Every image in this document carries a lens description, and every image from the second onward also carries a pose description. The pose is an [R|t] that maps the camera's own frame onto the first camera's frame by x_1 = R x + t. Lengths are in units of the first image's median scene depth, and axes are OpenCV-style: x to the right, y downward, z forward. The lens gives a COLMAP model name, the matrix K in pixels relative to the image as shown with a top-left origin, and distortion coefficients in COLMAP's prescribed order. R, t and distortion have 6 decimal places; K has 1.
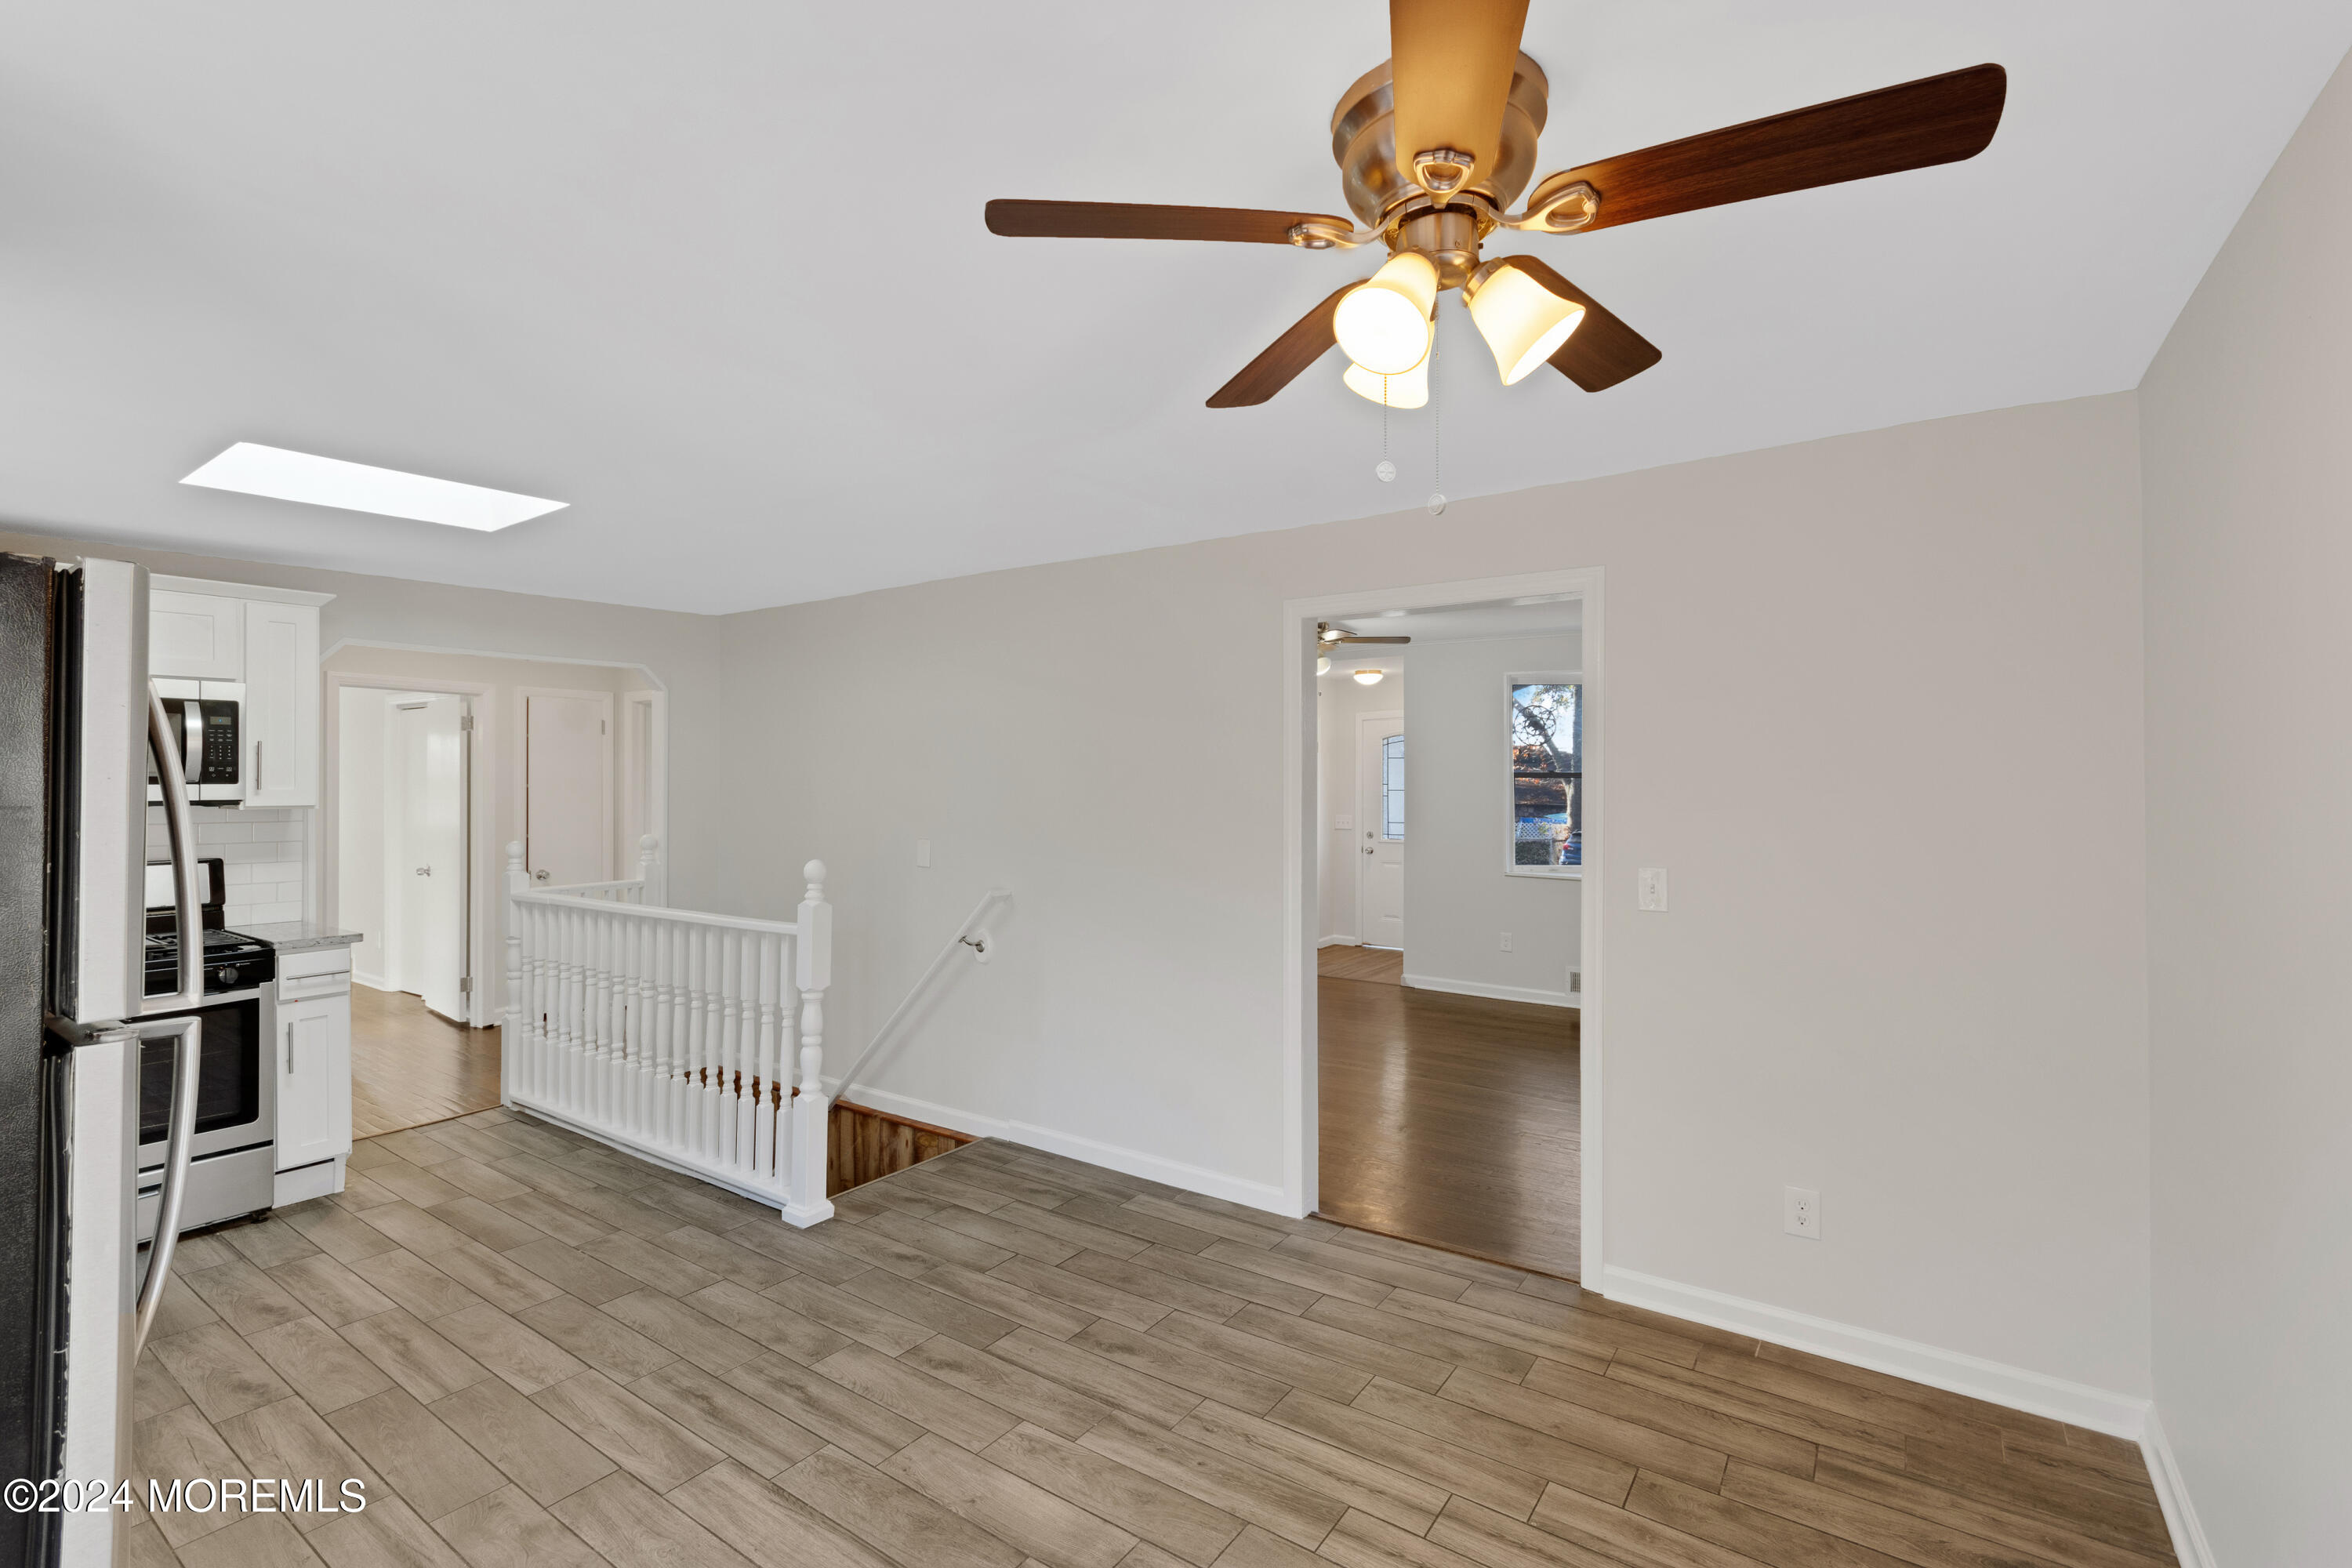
lens RADIAL K [[1044.0, 0, 1172.2], [0, 1044.0, 777.1], [0, 0, 1]] dist [0.003667, -0.001402]
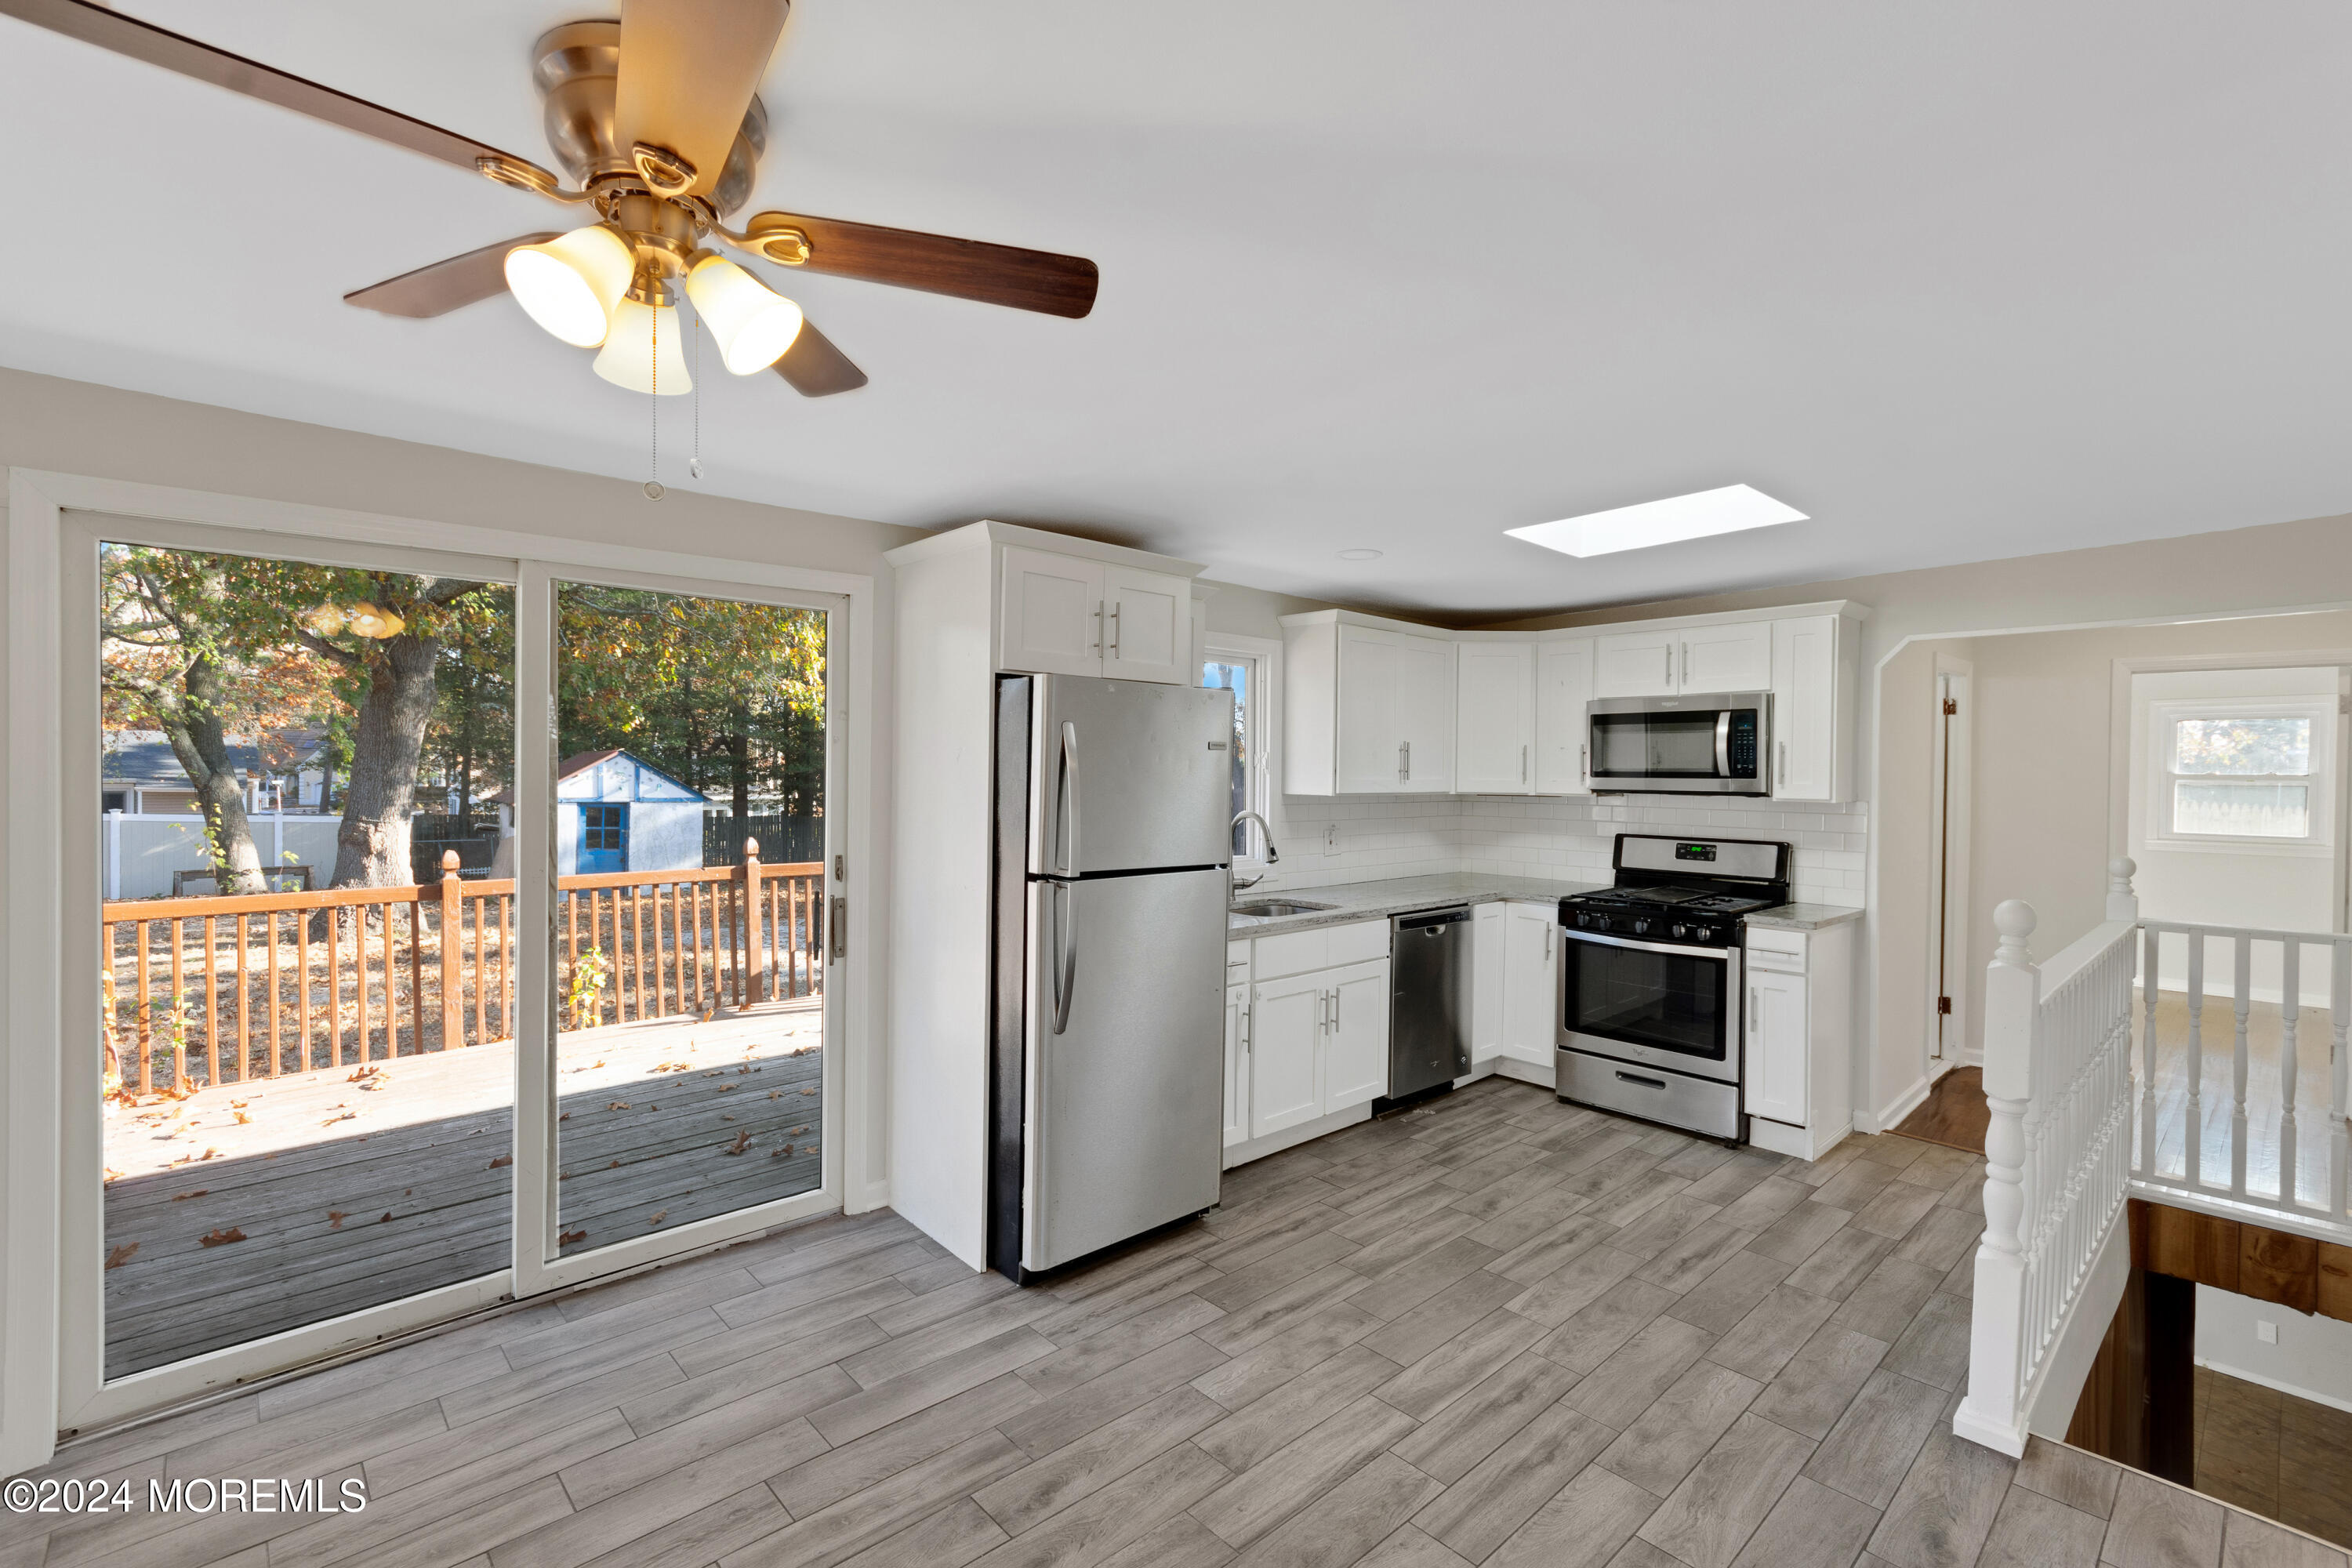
lens RADIAL K [[1044.0, 0, 1168.0], [0, 1044.0, 783.5], [0, 0, 1]] dist [0.003667, -0.001402]
pose [[-0.219200, 0.009727, -0.975632, 0.511398], [-0.005819, 0.999919, 0.011276, 0.002647], [0.975663, 0.008149, -0.219125, 0.778875]]
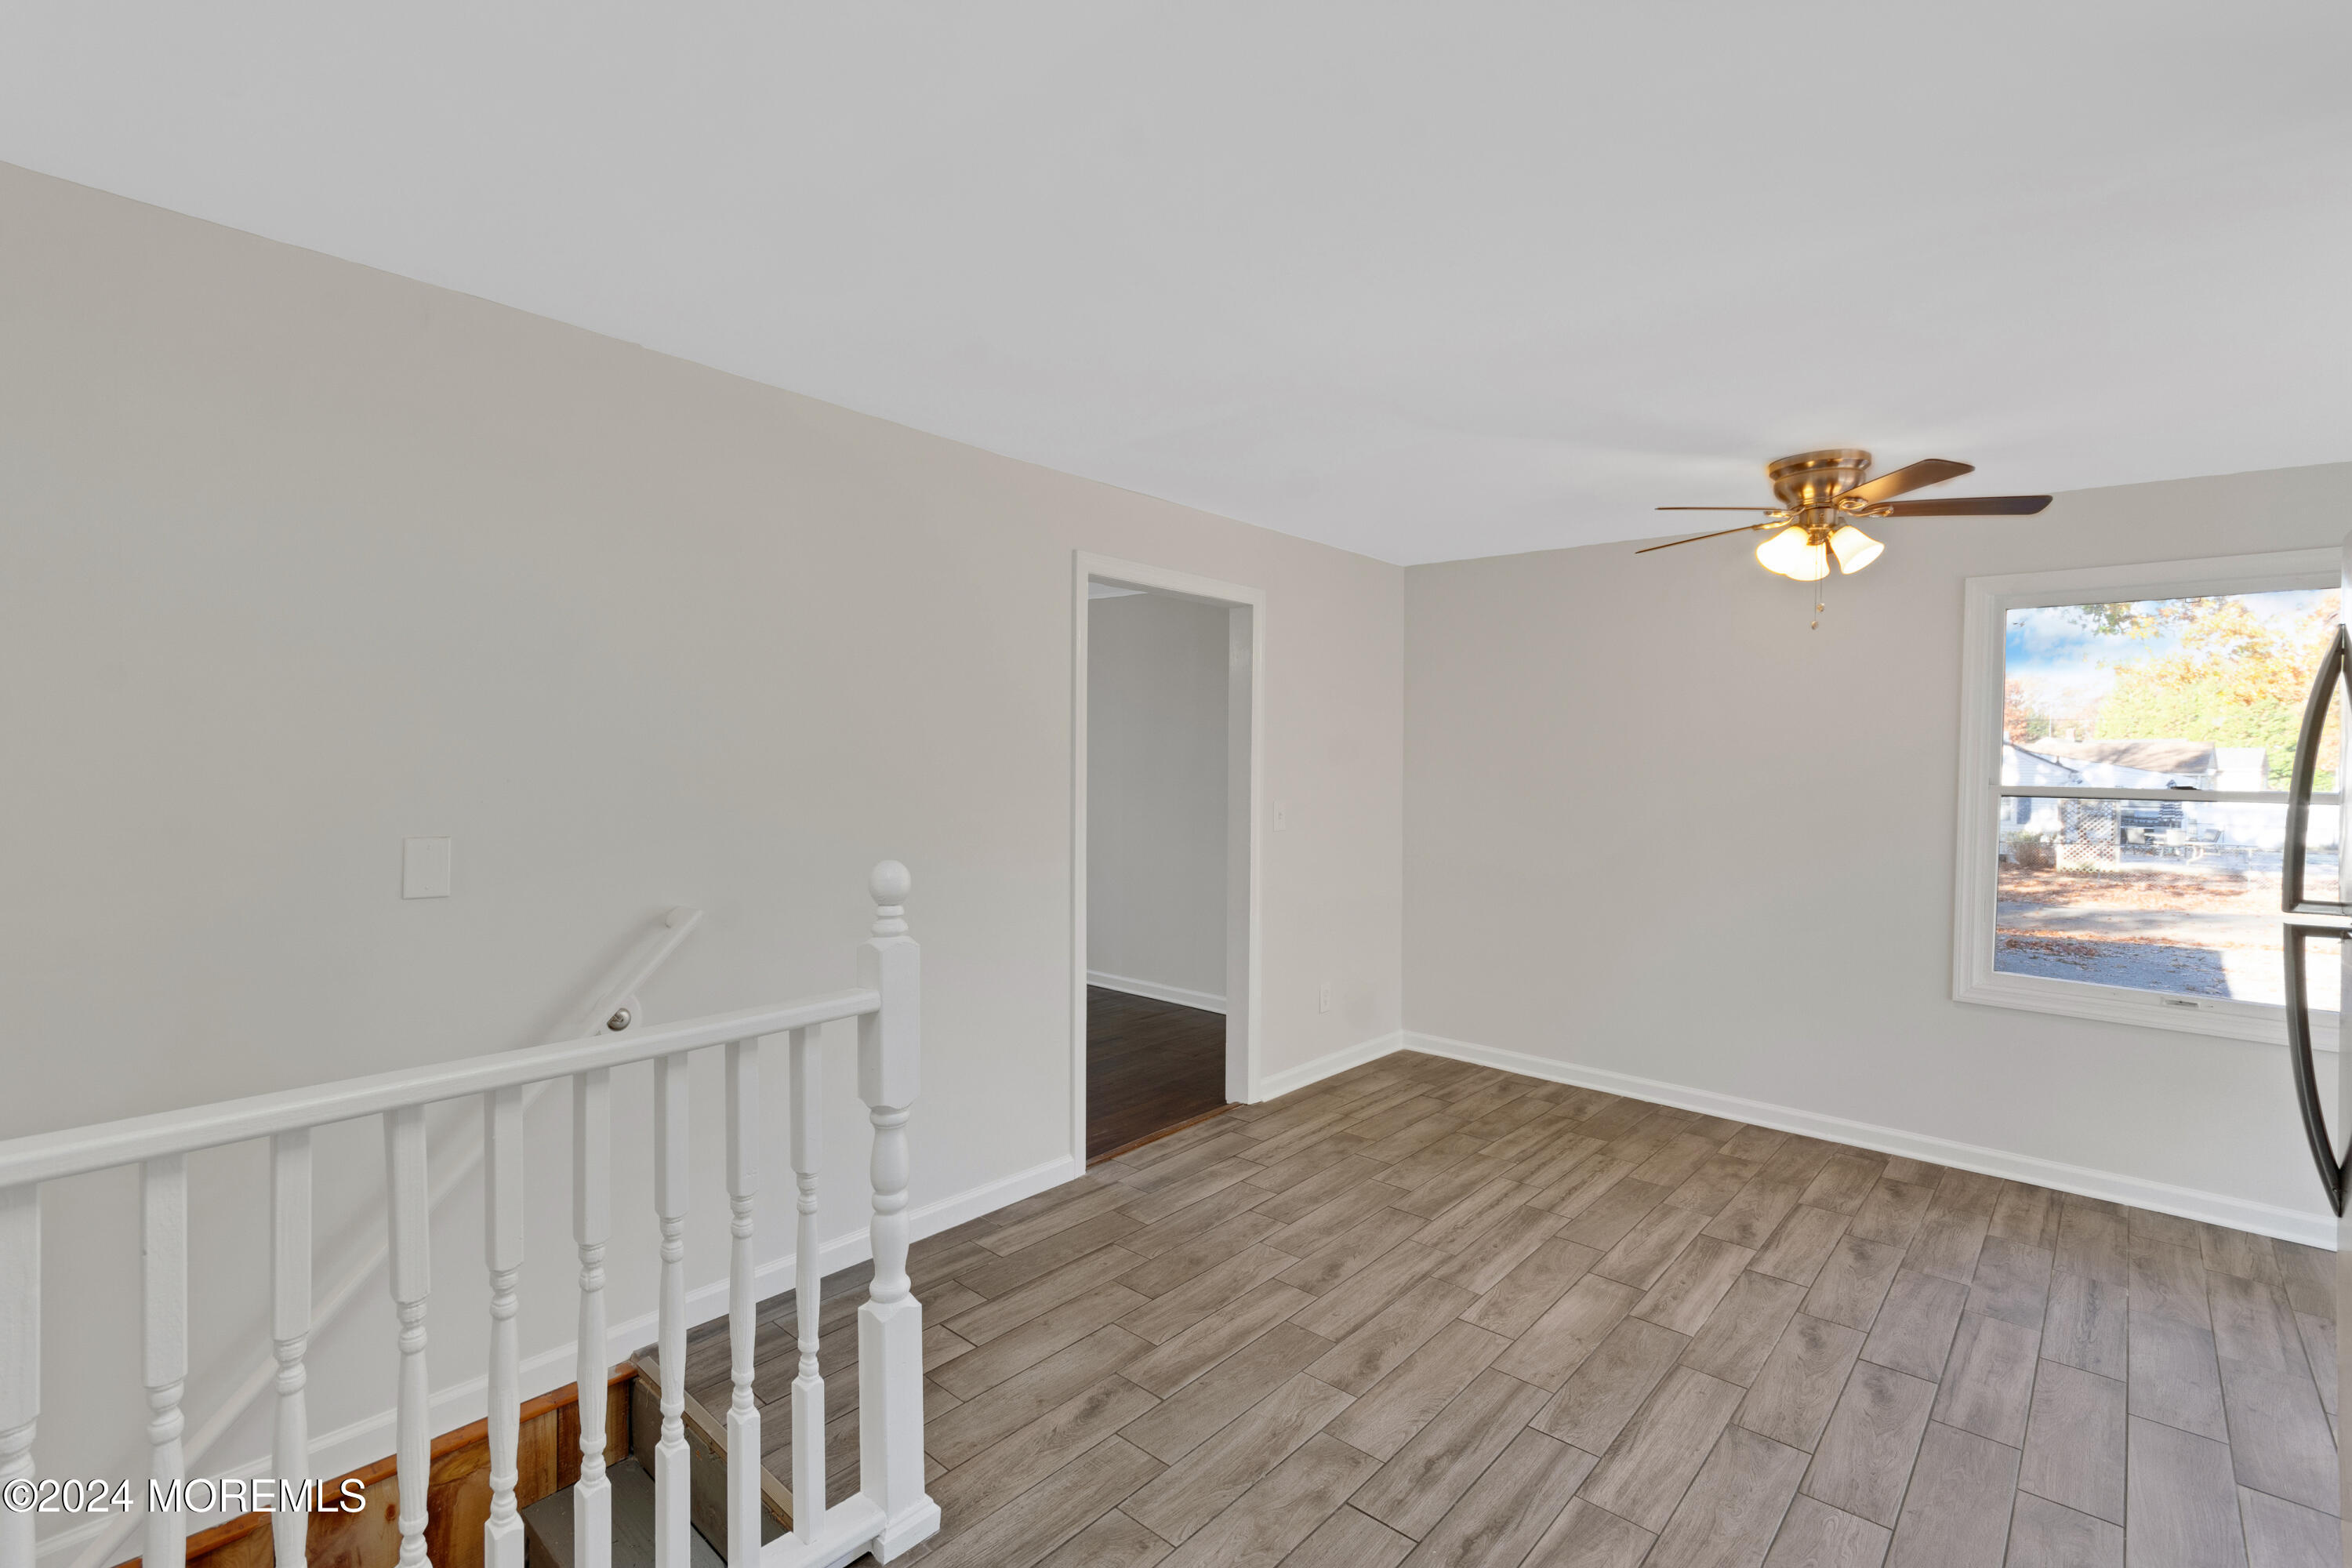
lens RADIAL K [[1044.0, 0, 1168.8], [0, 1044.0, 791.3], [0, 0, 1]] dist [0.003667, -0.001402]
pose [[0.130672, -0.026854, 0.991062, -1.053173], [-0.011404, 0.999526, 0.028587, 0.032302], [-0.991360, -0.015038, 0.130304, 0.983704]]
